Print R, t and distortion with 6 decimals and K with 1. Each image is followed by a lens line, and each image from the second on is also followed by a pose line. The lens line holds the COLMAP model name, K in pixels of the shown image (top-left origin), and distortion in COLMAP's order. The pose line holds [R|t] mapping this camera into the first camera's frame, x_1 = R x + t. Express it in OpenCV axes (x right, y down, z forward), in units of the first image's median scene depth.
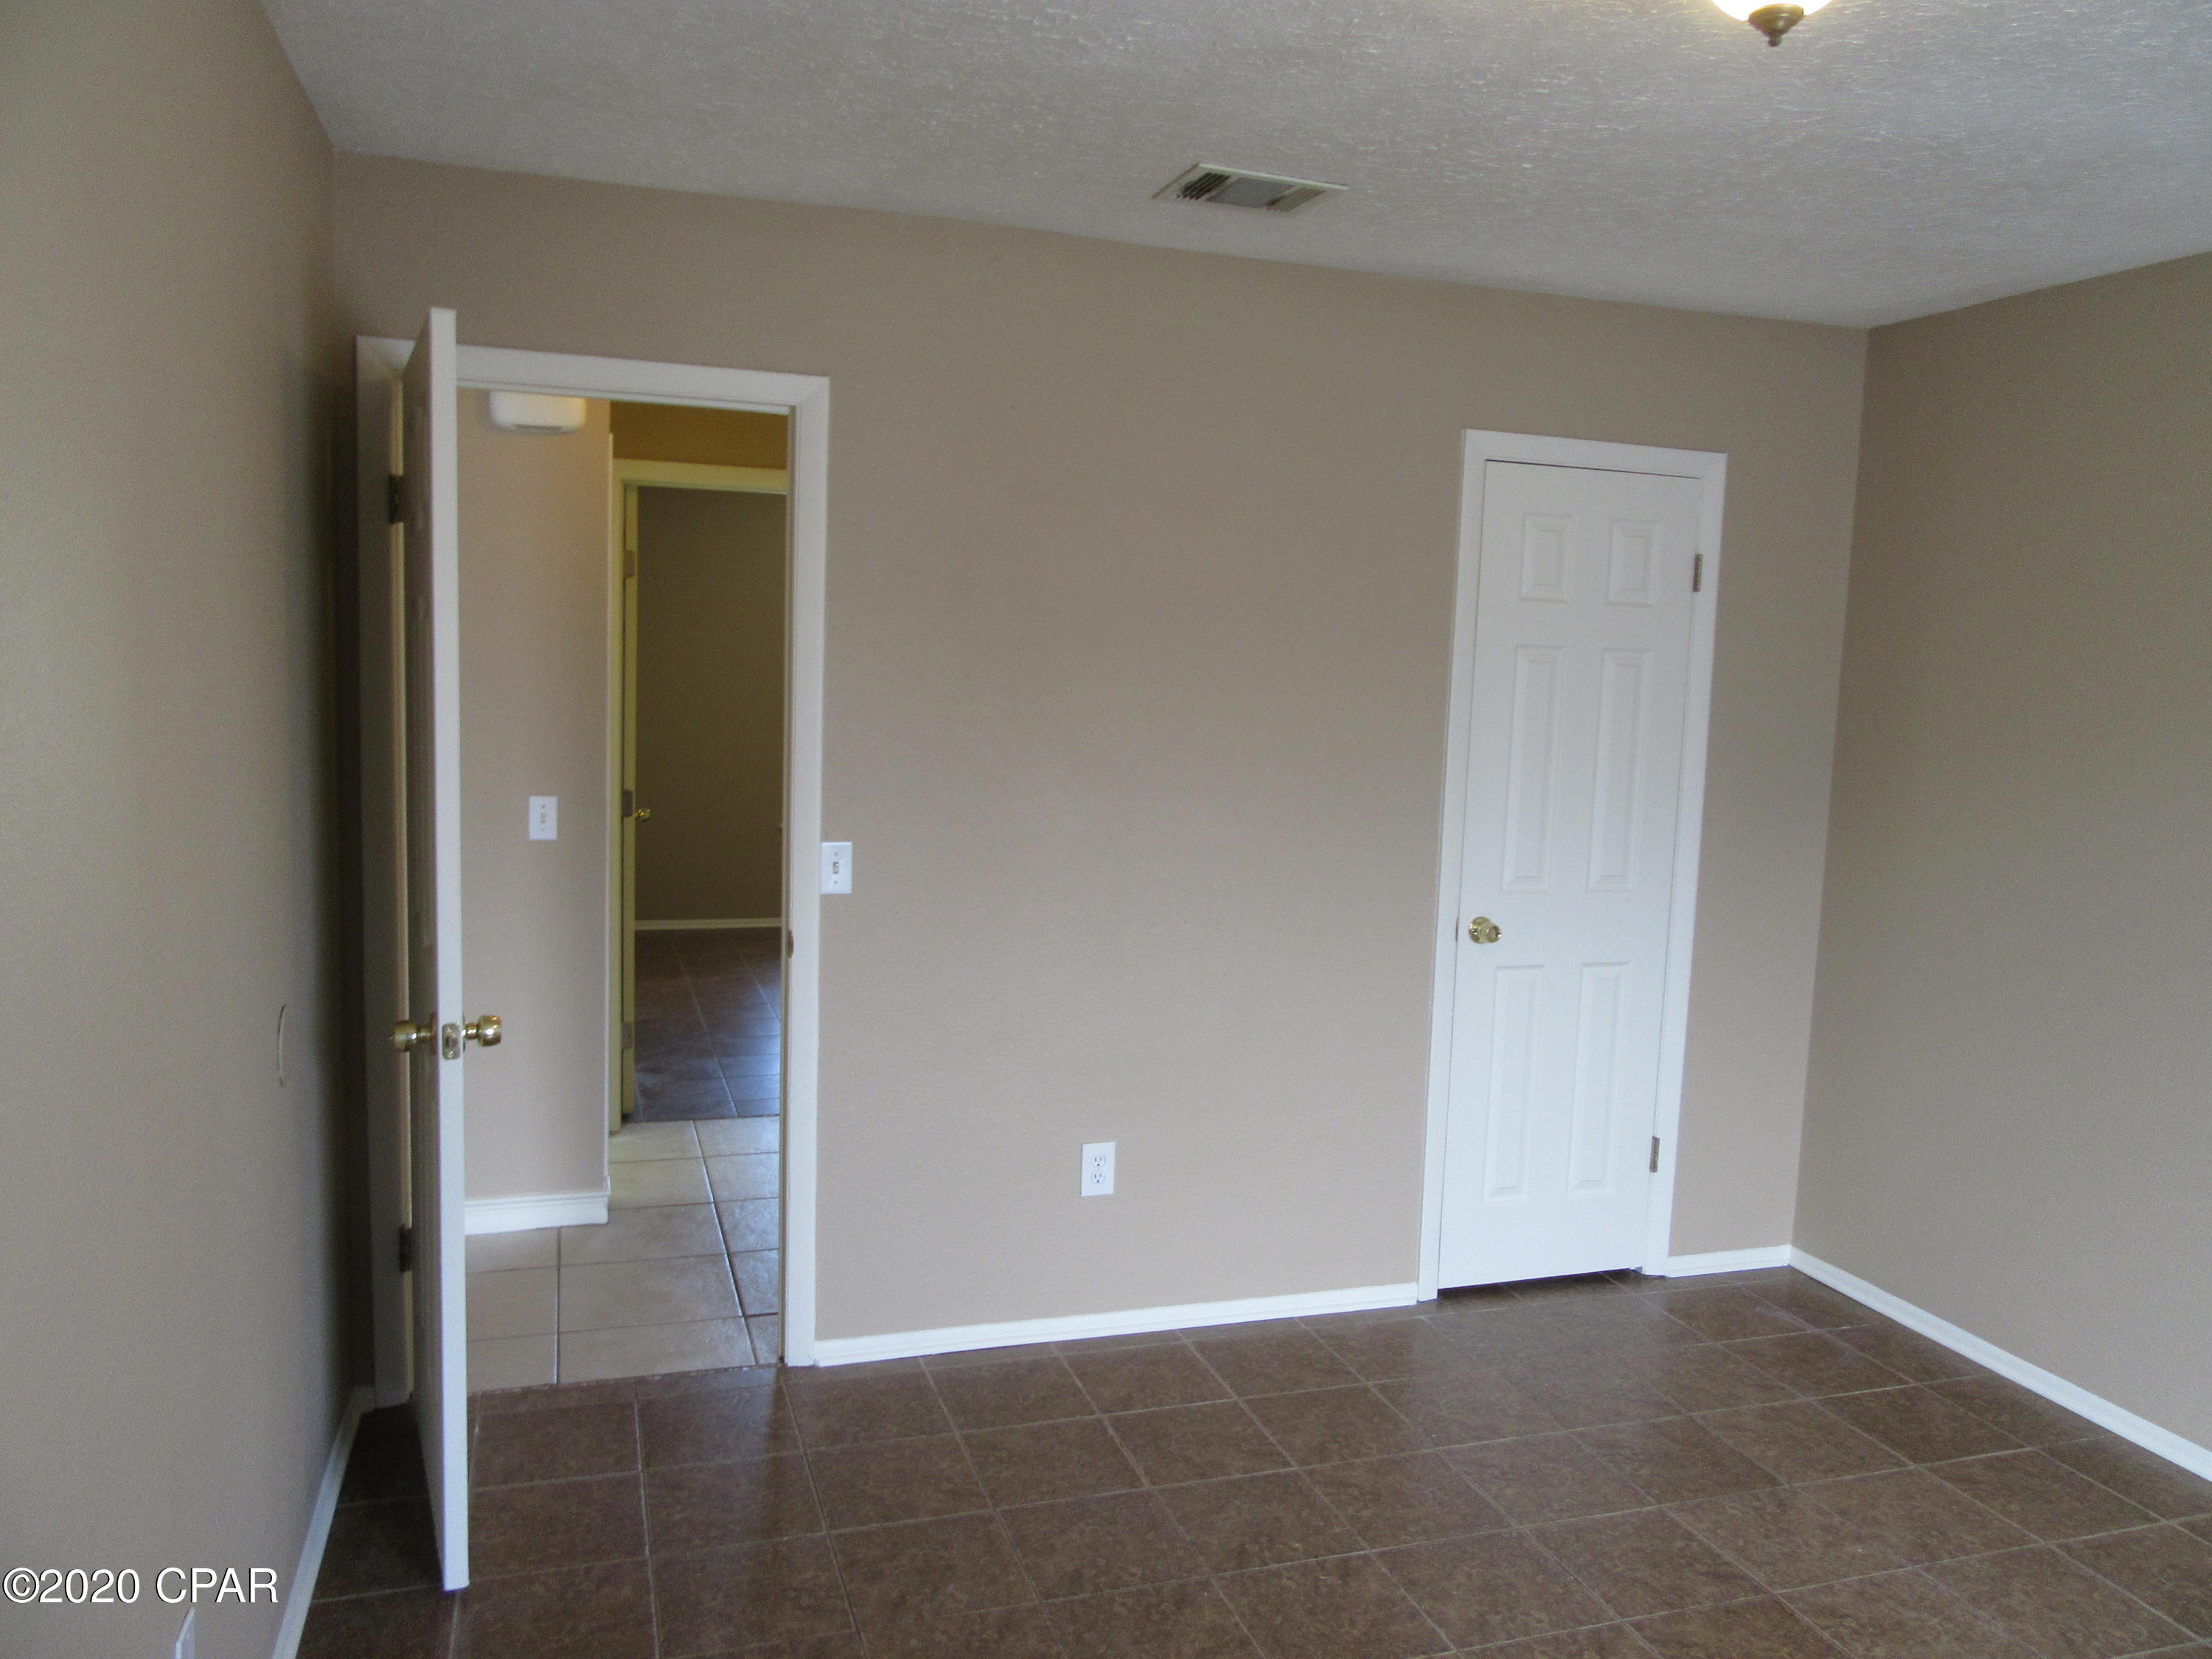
lens RADIAL K [[1656.4, 0, 1109.8], [0, 1656.4, 821.2], [0, 0, 1]] dist [-0.005360, 0.007985]
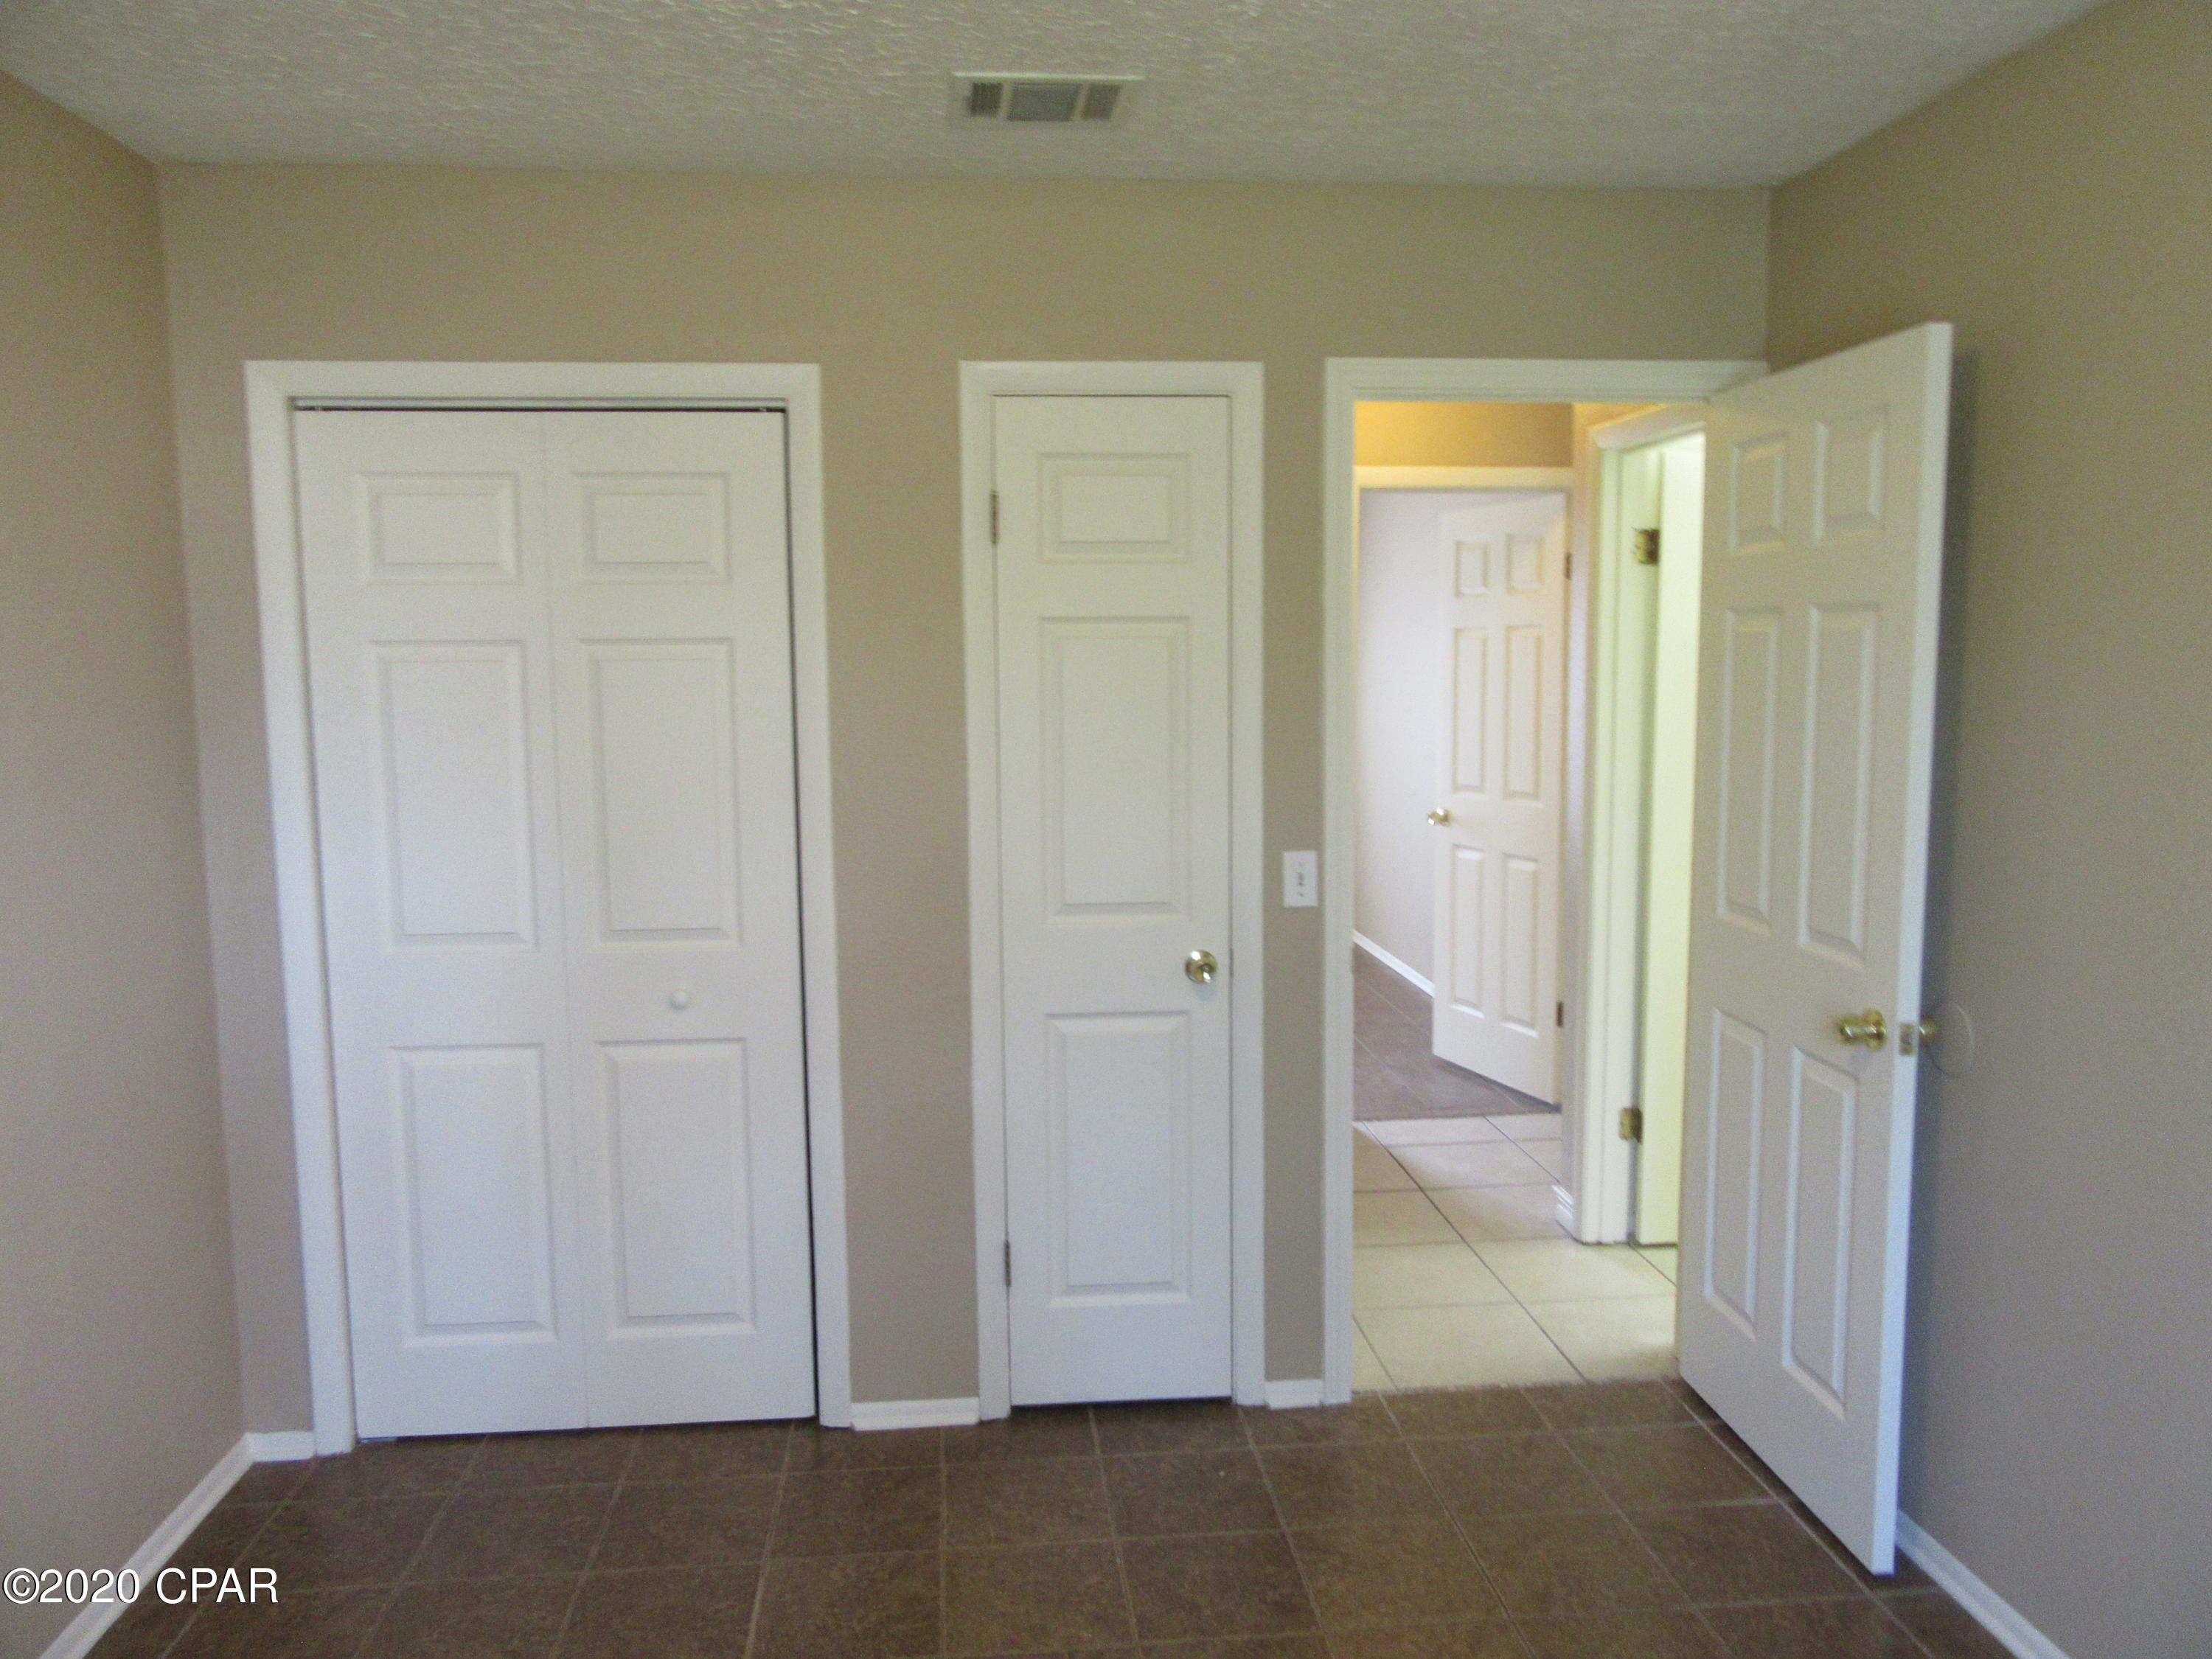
lens RADIAL K [[1656.4, 0, 1101.1], [0, 1656.4, 834.0], [0, 0, 1]] dist [-0.005360, 0.007985]
pose [[0.969082, -0.028952, -0.245035, 0.452520], [0.031197, 0.999499, 0.005283, -0.005239], [0.244760, -0.012764, 0.969500, 0.214533]]
